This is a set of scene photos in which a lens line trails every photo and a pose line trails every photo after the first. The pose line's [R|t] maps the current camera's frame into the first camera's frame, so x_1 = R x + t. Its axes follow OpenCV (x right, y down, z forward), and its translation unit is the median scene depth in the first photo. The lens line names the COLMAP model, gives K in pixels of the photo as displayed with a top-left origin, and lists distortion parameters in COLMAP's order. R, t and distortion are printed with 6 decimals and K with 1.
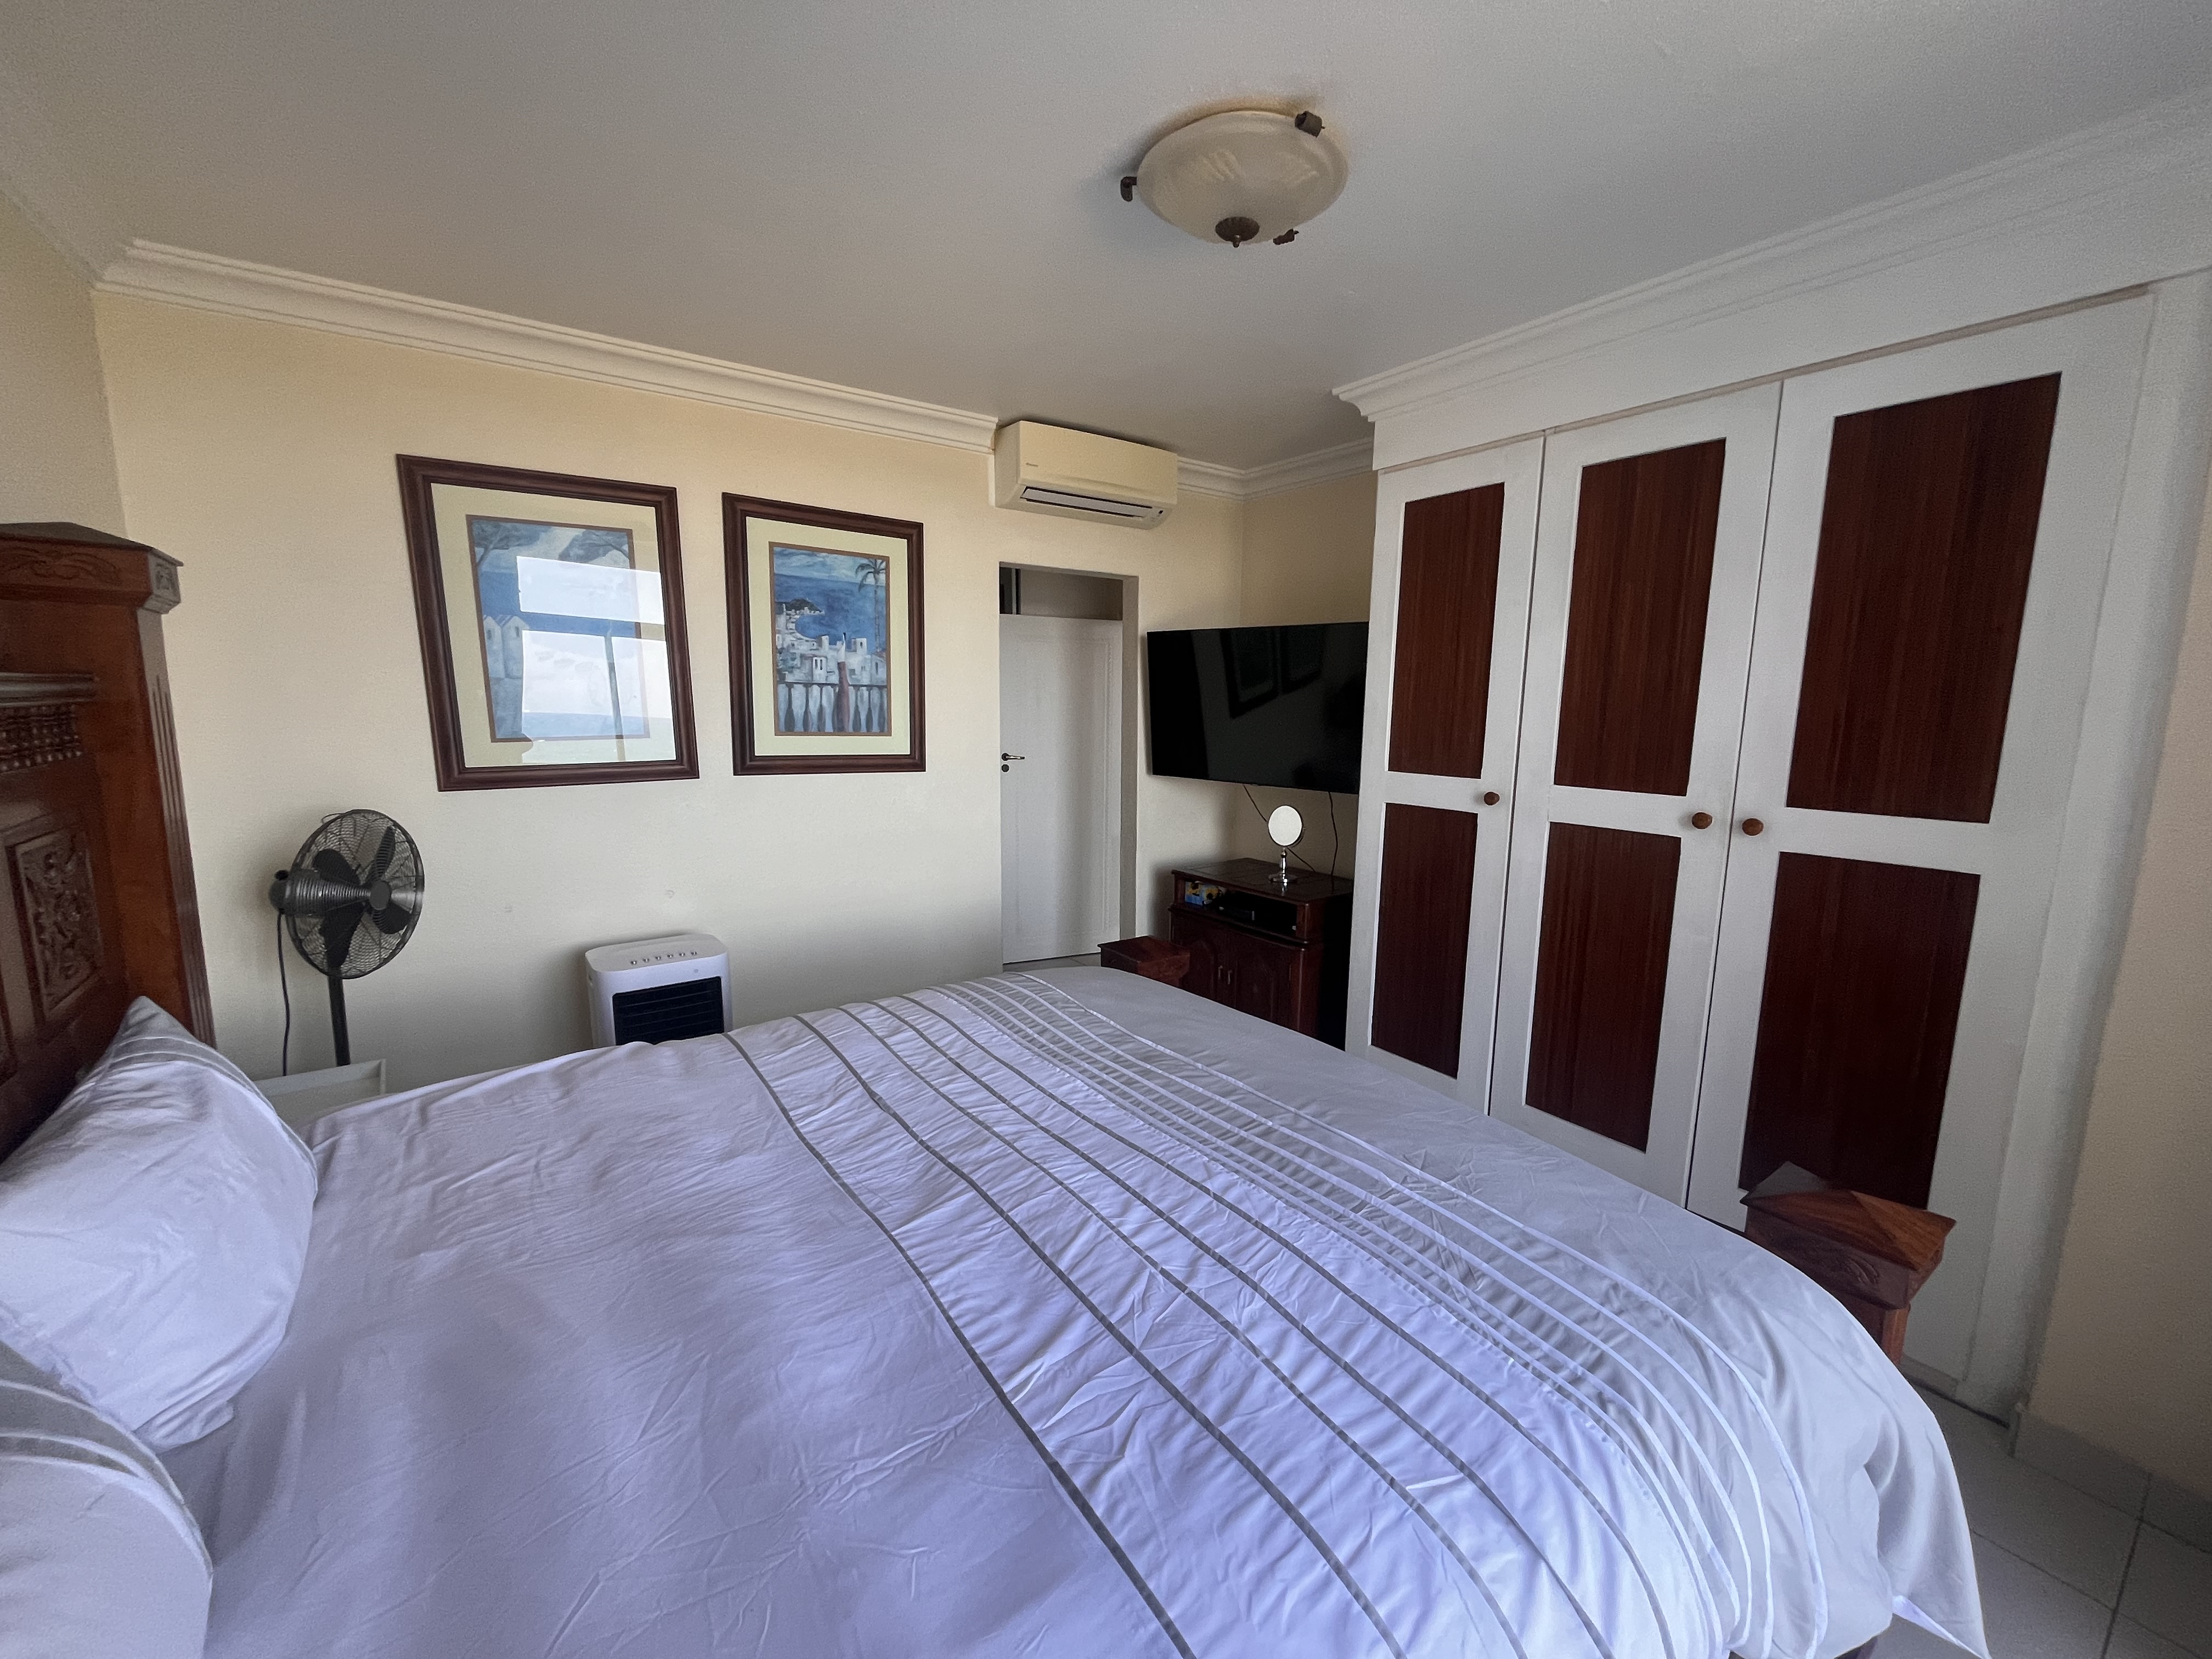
lens RADIAL K [[887.6, 0, 1092.3], [0, 887.6, 825.5], [0, 0, 1]] dist [-0.000873, -0.001456]
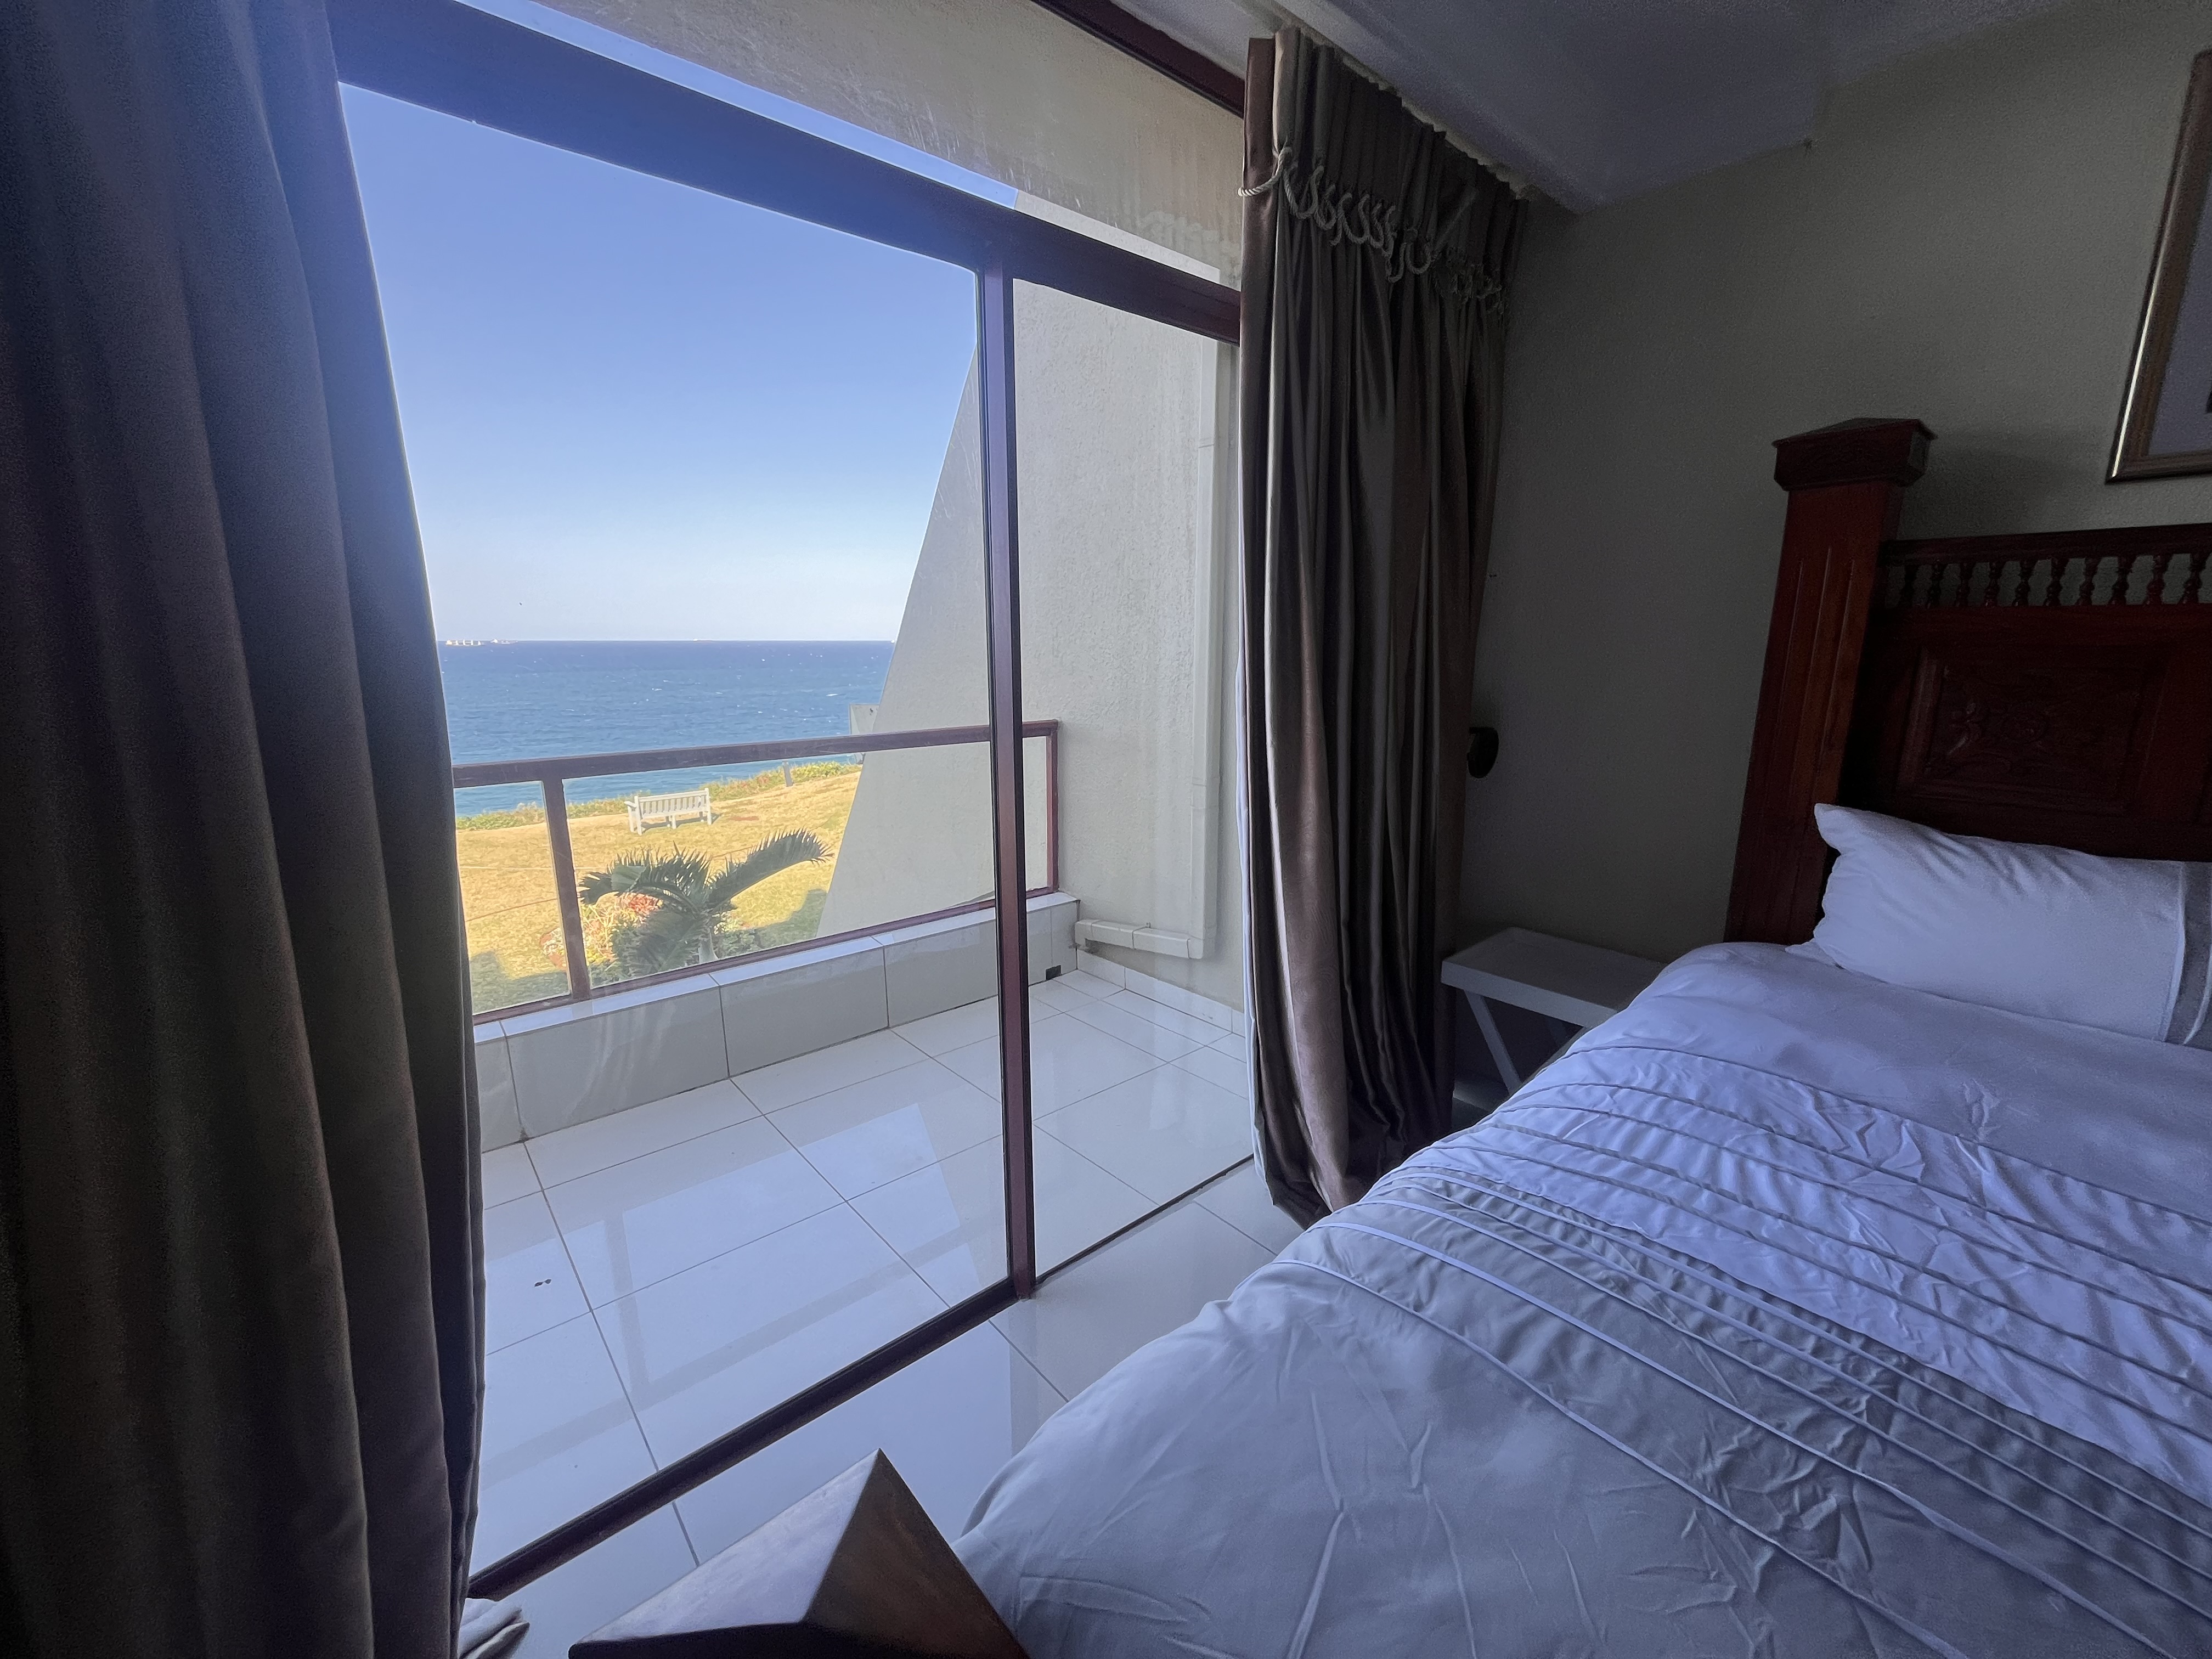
lens RADIAL K [[887.6, 0, 1111.4], [0, 887.6, 832.6], [0, 0, 1]] dist [-0.000873, -0.001456]
pose [[-0.994885, 0.012695, -0.100212, 0.998295], [-0.021982, 0.941085, 0.337454, -0.059923], [0.098593, 0.337931, -0.935993, 1.679281]]
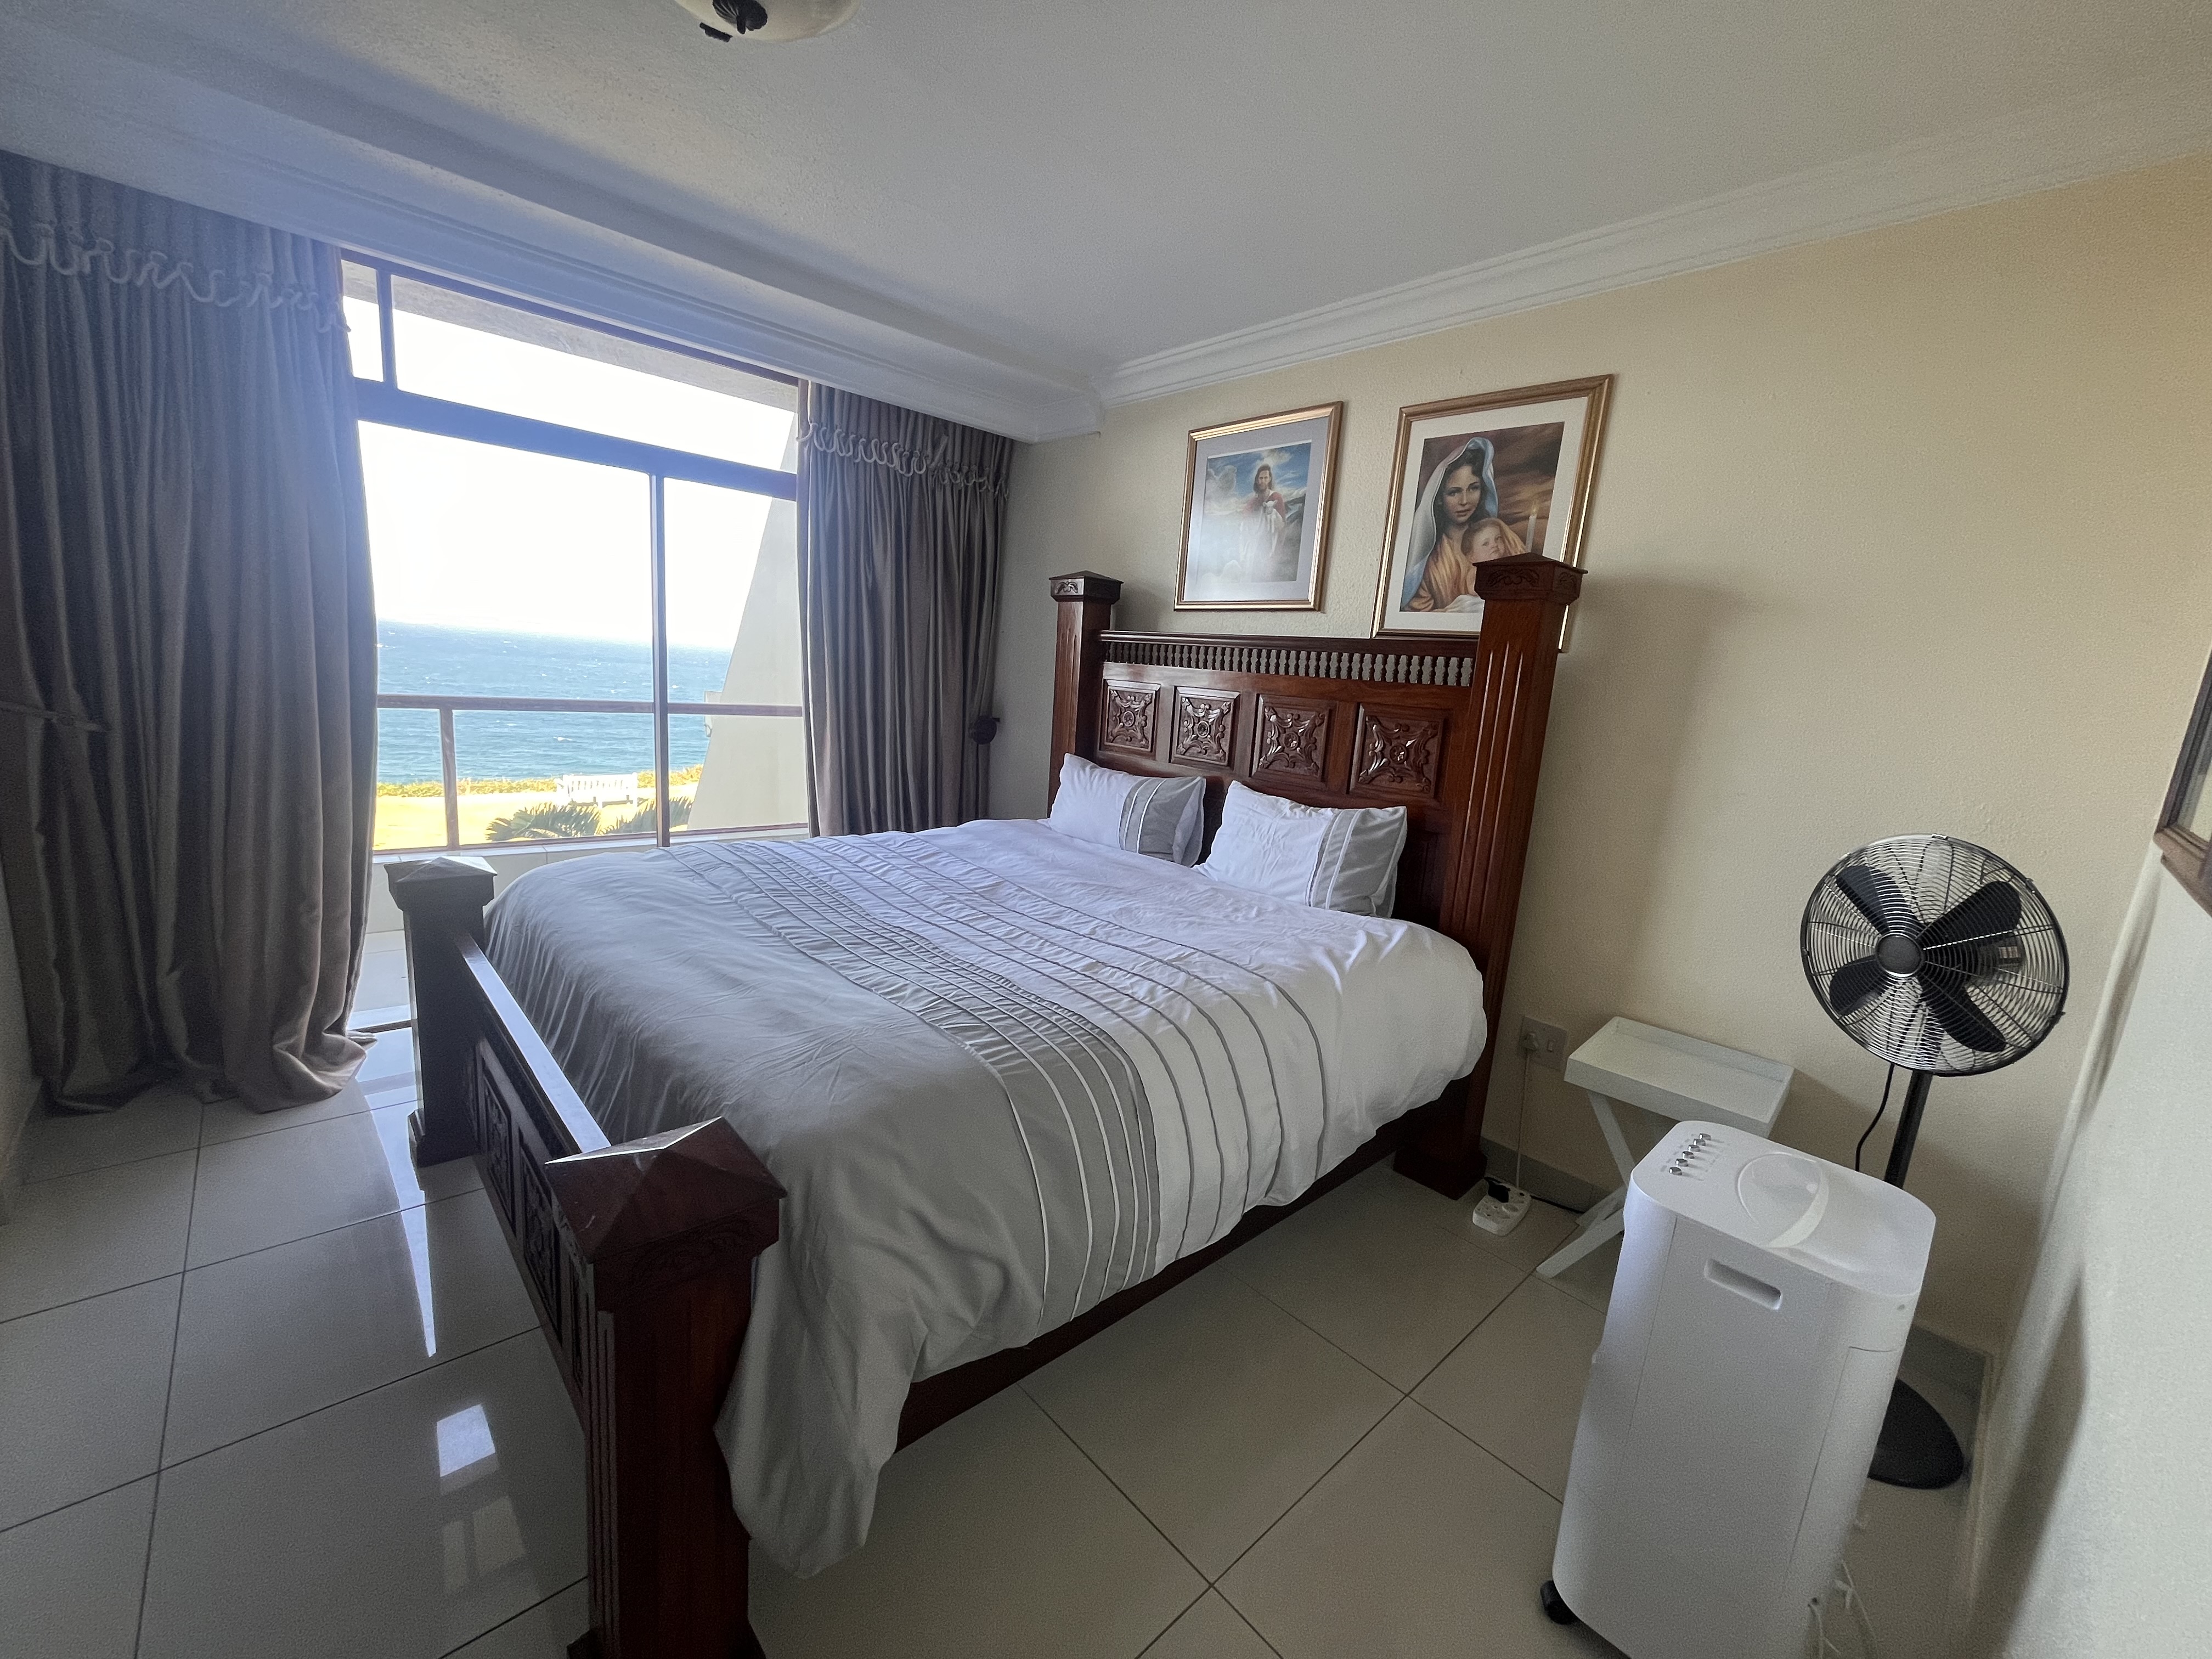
lens RADIAL K [[887.6, 0, 1115.2], [0, 887.6, 835.6], [0, 0, 1]] dist [-0.000873, -0.001456]
pose [[-0.985185, -0.065016, -0.158694, -0.178261], [-0.112255, 0.944048, 0.310116, -0.378916], [0.129652, 0.323335, -0.937360, 3.628566]]
